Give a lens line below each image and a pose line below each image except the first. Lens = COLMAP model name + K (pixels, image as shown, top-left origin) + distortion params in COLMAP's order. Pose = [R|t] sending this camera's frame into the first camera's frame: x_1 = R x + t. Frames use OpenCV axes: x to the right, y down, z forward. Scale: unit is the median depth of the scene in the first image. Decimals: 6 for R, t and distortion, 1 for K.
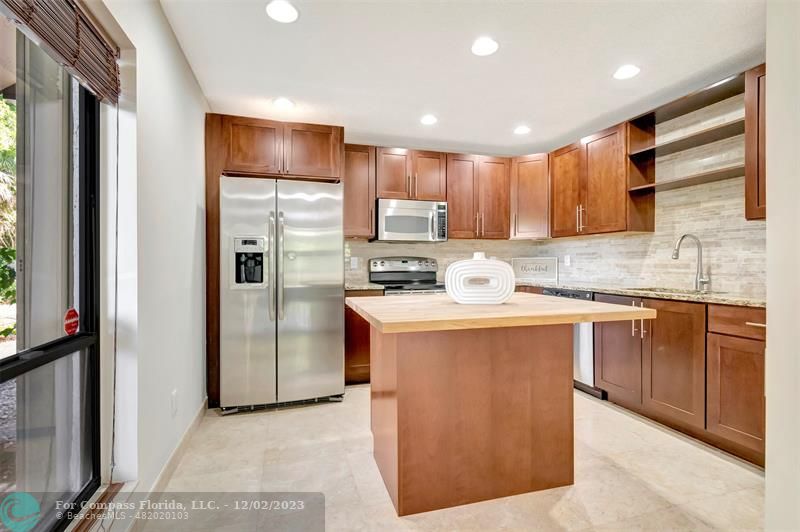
lens RADIAL K [[381.1, 0, 392.9], [0, 381.1, 266.9], [0, 0, 1]] dist [-0.001029, -0.003505]
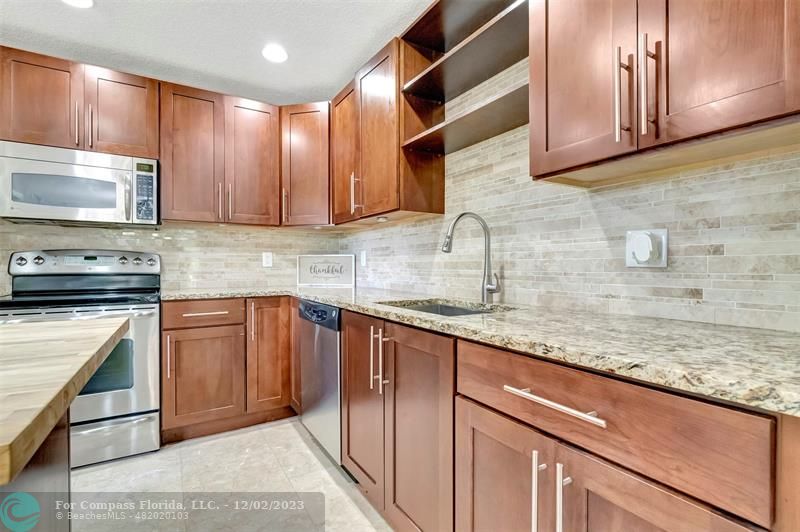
lens RADIAL K [[381.1, 0, 401.6], [0, 381.1, 269.7], [0, 0, 1]] dist [-0.001029, -0.003505]
pose [[0.962870, 0.001952, 0.269958, 0.440455], [-0.001837, 0.999998, -0.000679, 0.006204], [-0.269959, 0.000158, 0.962872, 0.381197]]
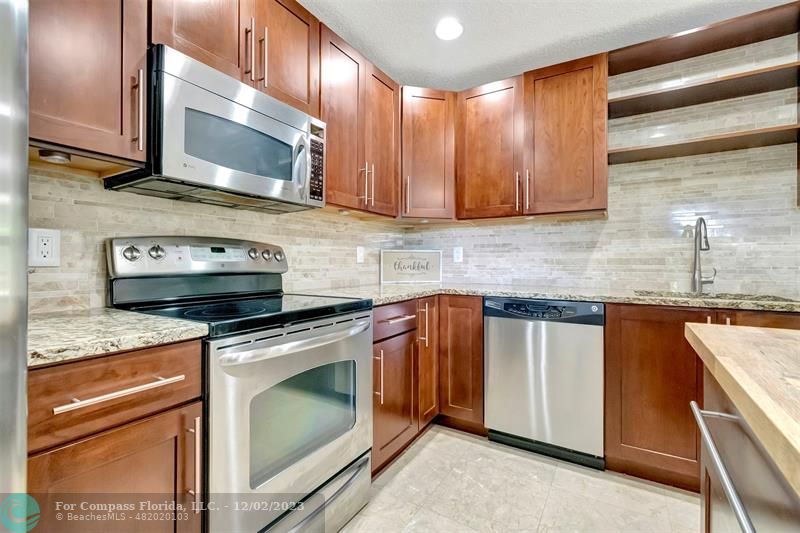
lens RADIAL K [[359.0, 0, 395.0], [0, 359.0, 262.4], [0, 0, 1]] dist [-0.004508, 0.000104]
pose [[0.744014, 0.005018, 0.668145, -0.107761], [0.002406, 0.999945, -0.010189, 0.006131], [-0.668160, 0.009188, 0.743961, 0.764669]]
